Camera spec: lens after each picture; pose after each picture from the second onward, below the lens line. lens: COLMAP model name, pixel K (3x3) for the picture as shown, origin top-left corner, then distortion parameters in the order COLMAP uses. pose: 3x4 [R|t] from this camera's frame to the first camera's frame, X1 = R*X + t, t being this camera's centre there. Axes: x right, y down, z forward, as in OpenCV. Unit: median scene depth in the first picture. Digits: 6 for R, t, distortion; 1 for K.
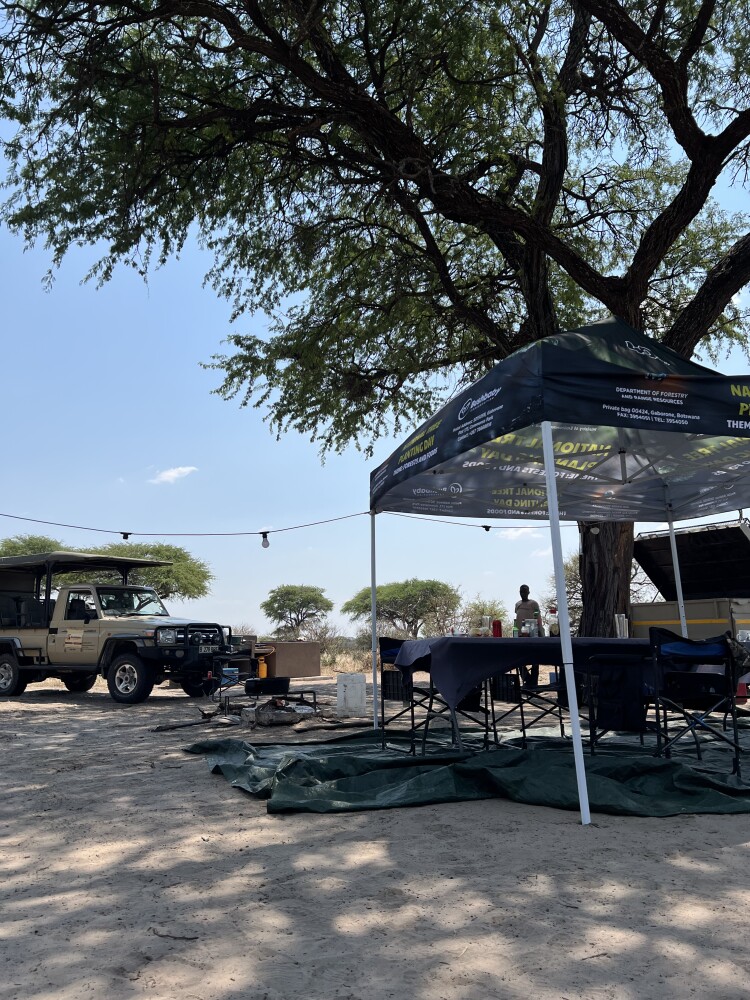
lens RADIAL K [[758.1, 0, 372.0], [0, 758.1, 501.1], [0, 0, 1]] dist [0.038881, -0.000682]
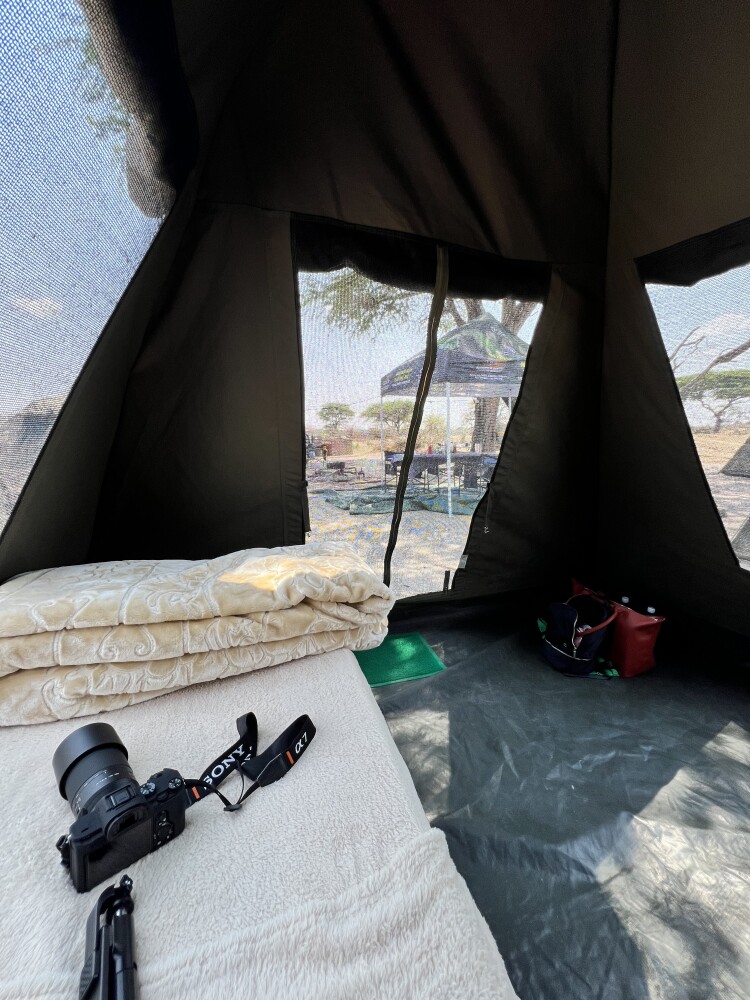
lens RADIAL K [[402.2, 0, 380.1], [0, 402.2, 499.9], [0, 0, 1]] dist [0.000040, 0.000001]
pose [[0.999914, 0.001847, 0.012961, -0.006202], [-0.006218, 0.938216, 0.345995, -0.039170], [-0.011521, -0.346046, 0.938147, -0.094638]]
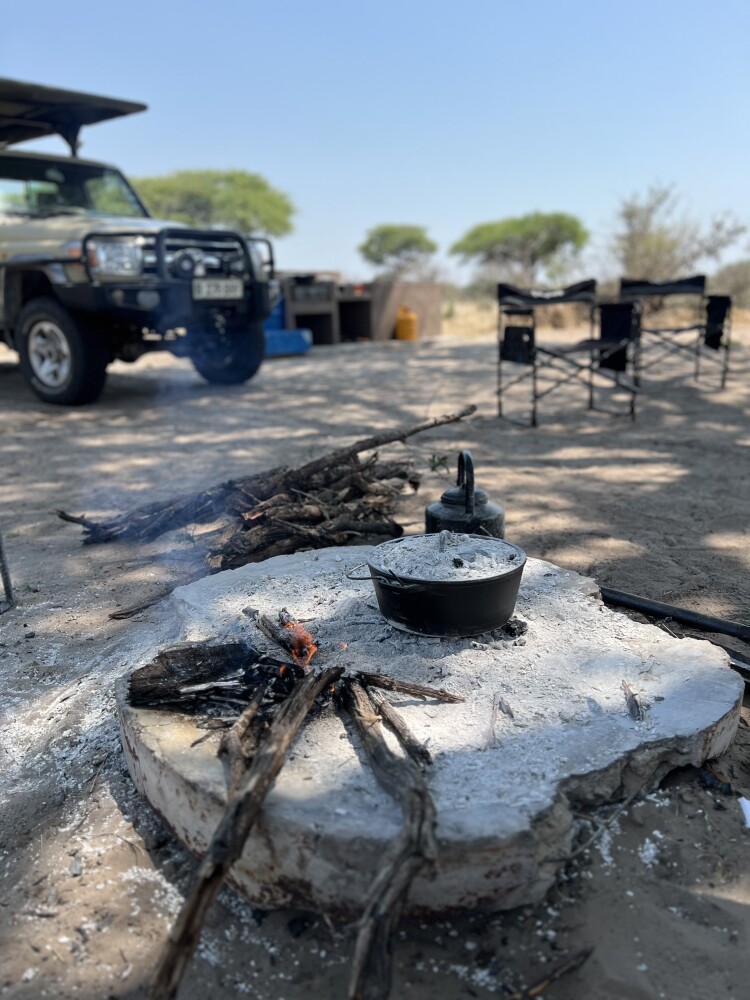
lens RADIAL K [[758.1, 0, 380.6], [0, 758.1, 501.2], [0, 0, 1]] dist [0.038881, -0.000682]
pose [[0.993054, 0.022753, -0.115436, -0.040487], [0.030071, 0.899456, 0.435976, 0.071005], [0.113749, -0.436419, 0.892524, 0.345251]]
